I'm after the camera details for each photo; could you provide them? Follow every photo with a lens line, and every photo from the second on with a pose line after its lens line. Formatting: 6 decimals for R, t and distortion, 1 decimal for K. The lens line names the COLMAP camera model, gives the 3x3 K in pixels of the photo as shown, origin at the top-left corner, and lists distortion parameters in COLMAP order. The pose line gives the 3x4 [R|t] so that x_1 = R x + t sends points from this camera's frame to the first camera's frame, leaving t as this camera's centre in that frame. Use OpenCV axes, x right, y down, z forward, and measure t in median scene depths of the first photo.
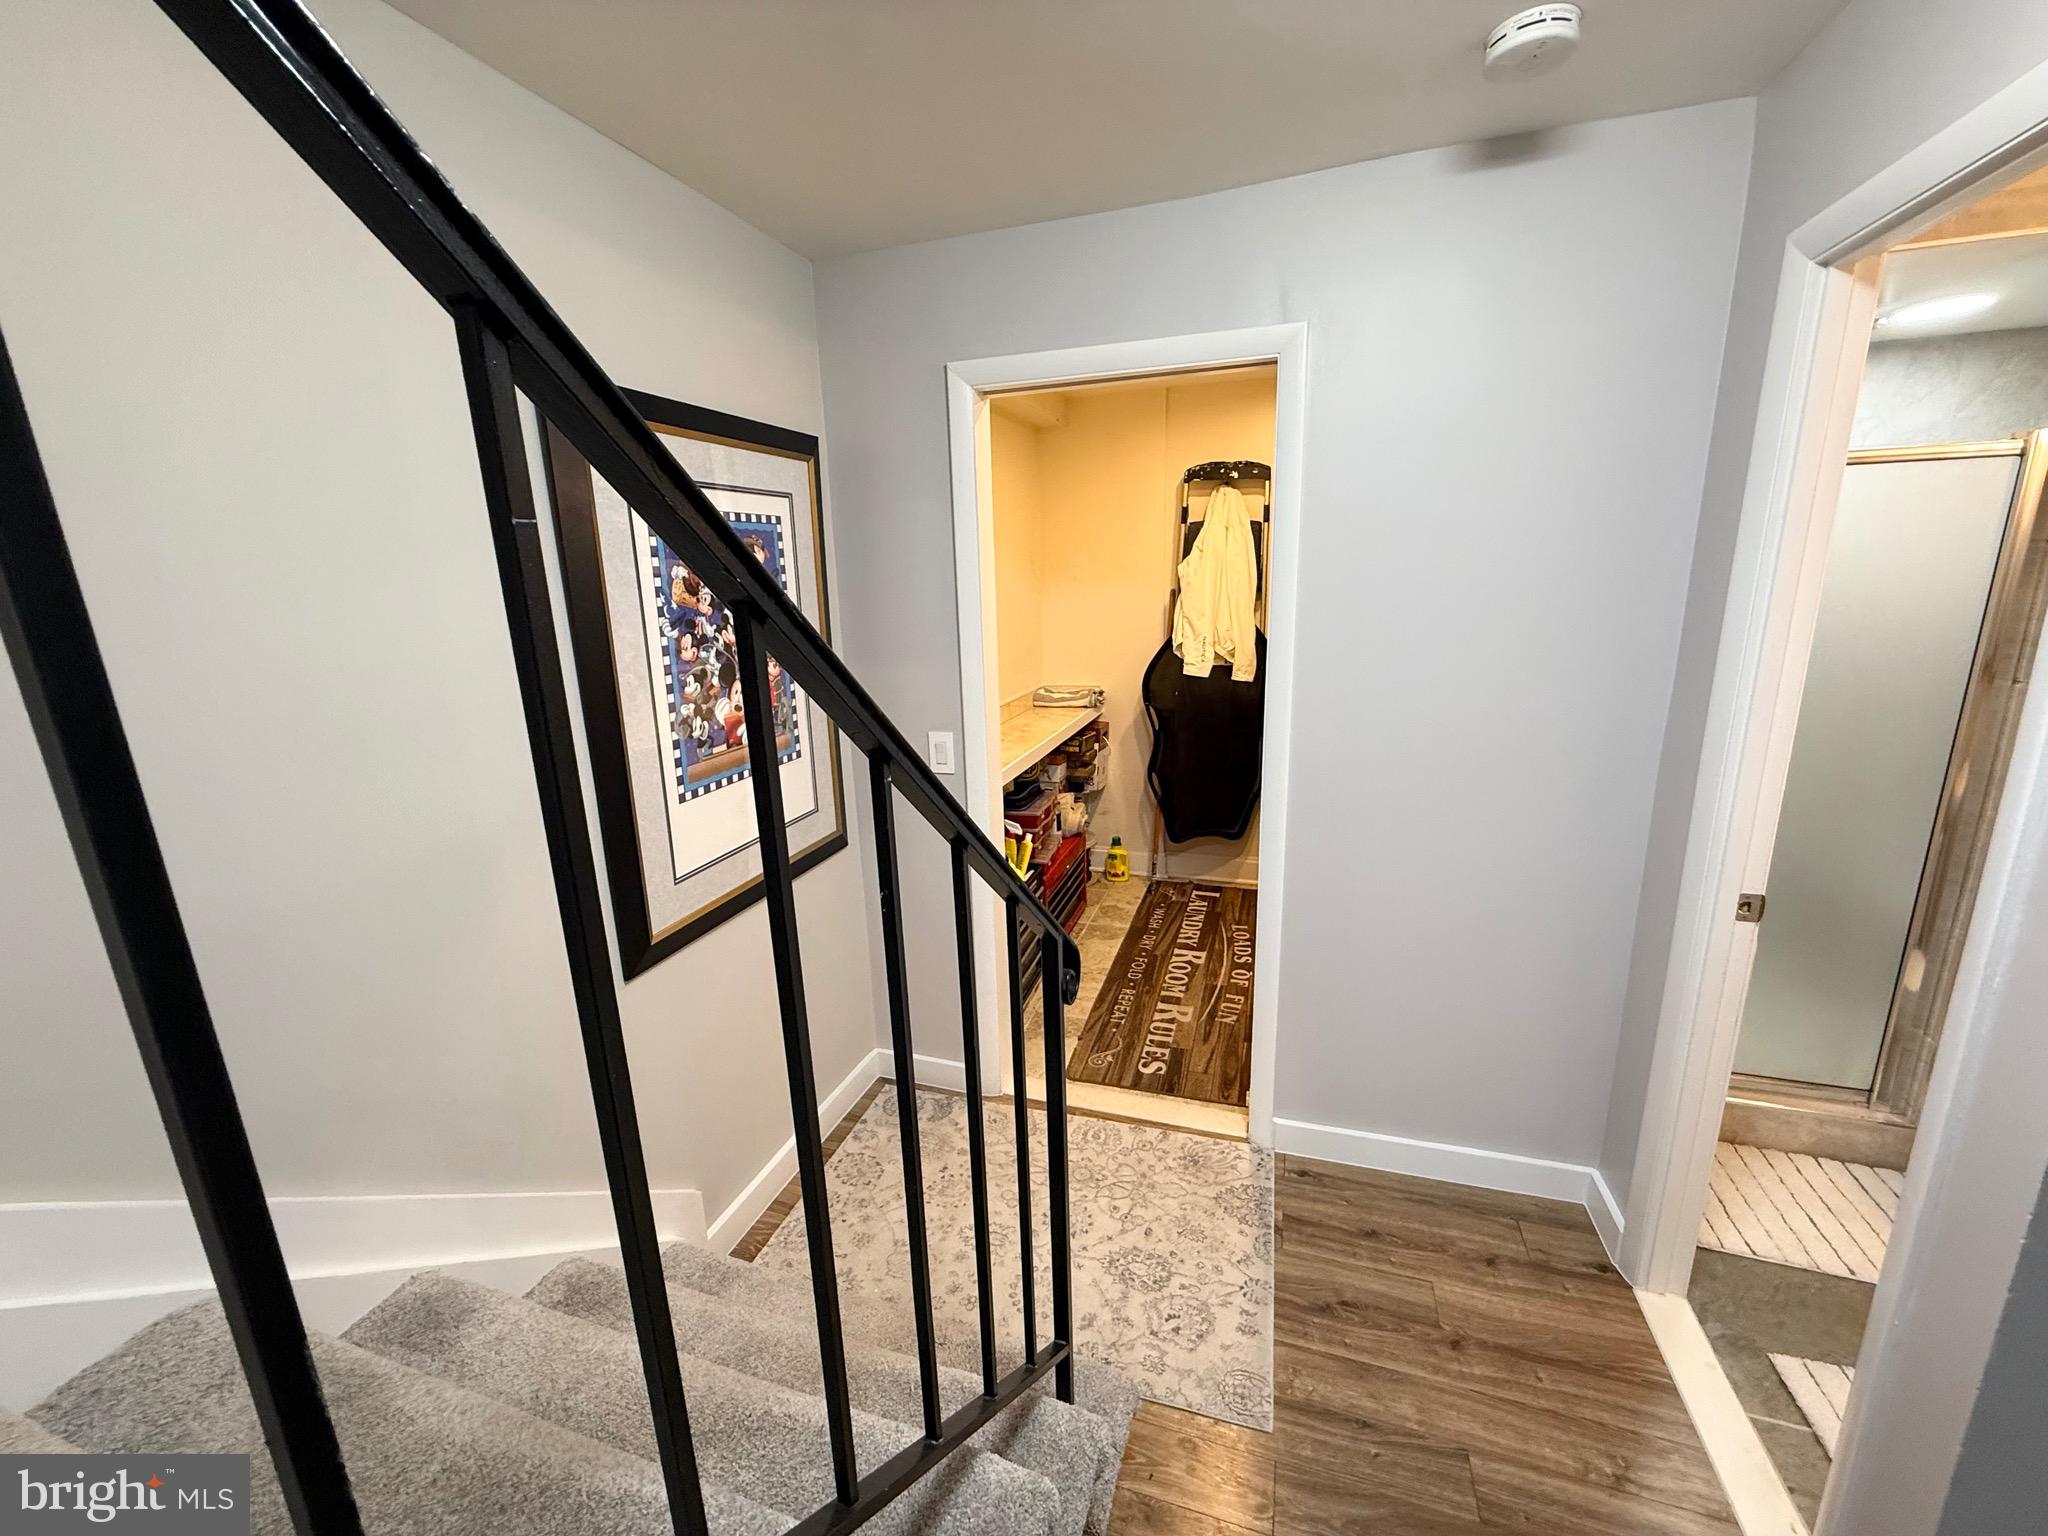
lens RADIAL K [[816.1, 0, 1017.6], [0, 816.1, 765.9], [0, 0, 1]] dist [-0.000553, -0.000310]
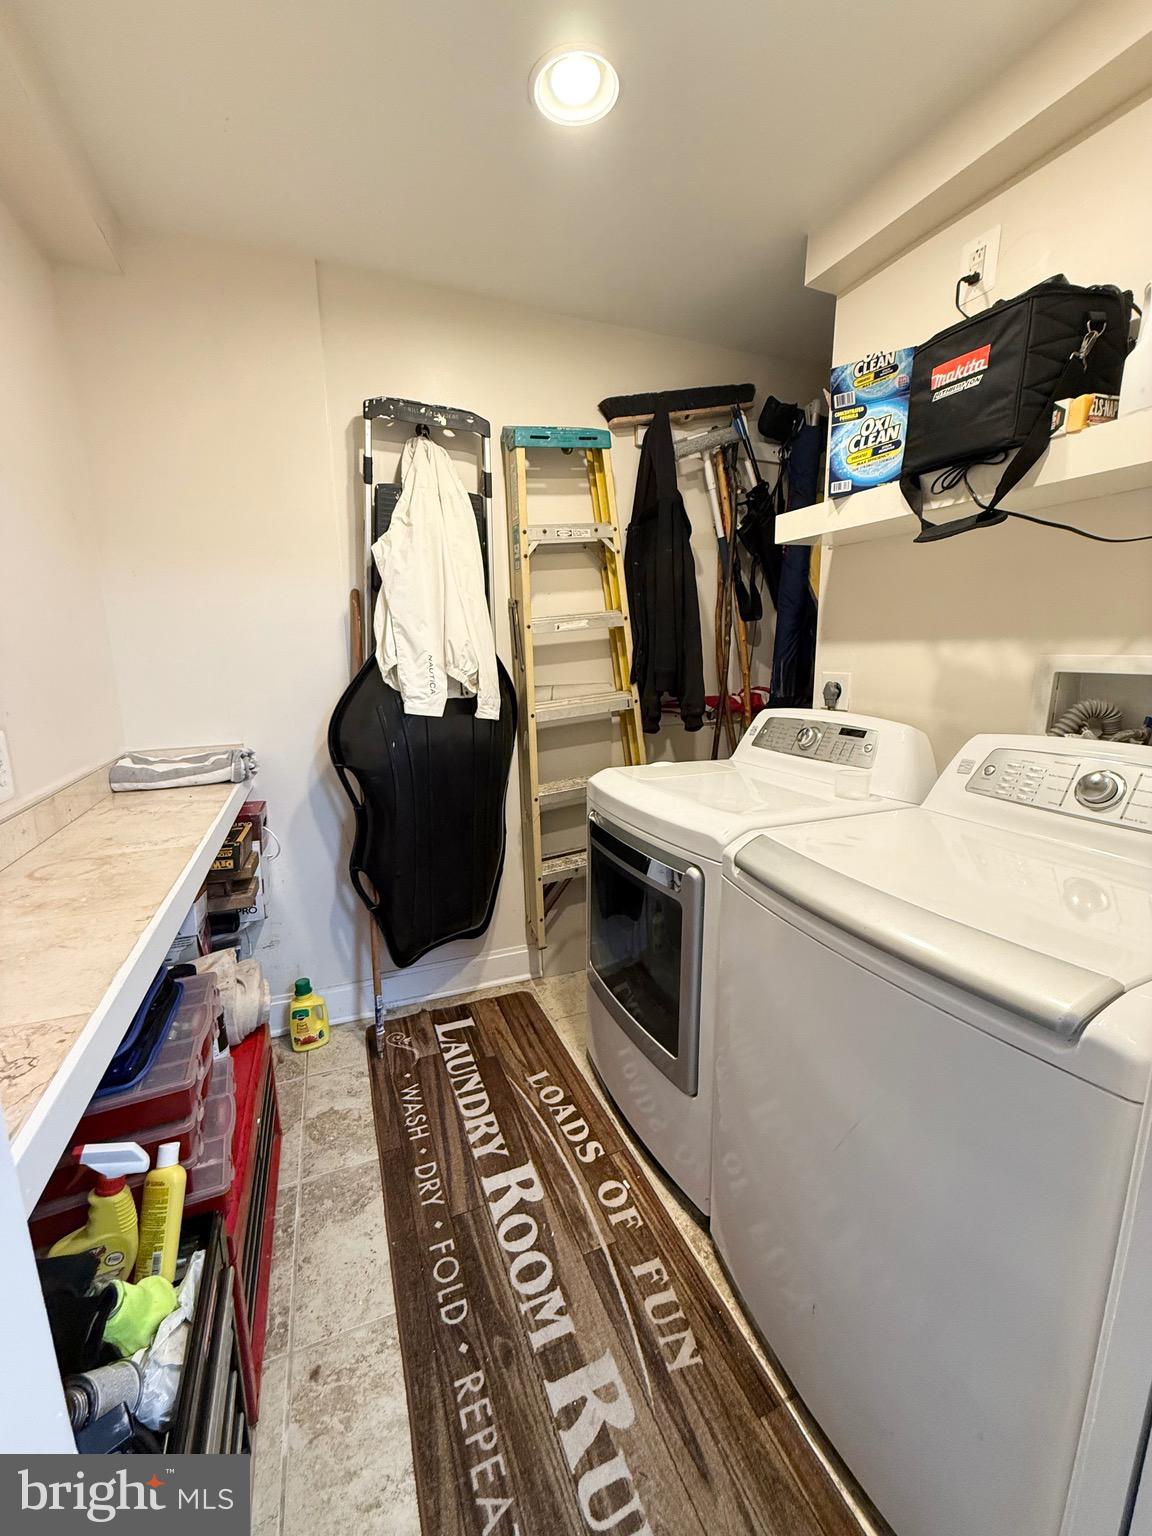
lens RADIAL K [[612.0, 0, 575.7], [0, 612.0, 763.0], [0, 0, 1]] dist [-0.000553, -0.000310]
pose [[0.758690, -0.100361, 0.643674, -0.005968], [0.135175, 0.990810, -0.004843, -0.053933], [-0.637273, 0.090683, 0.765284, 0.550676]]
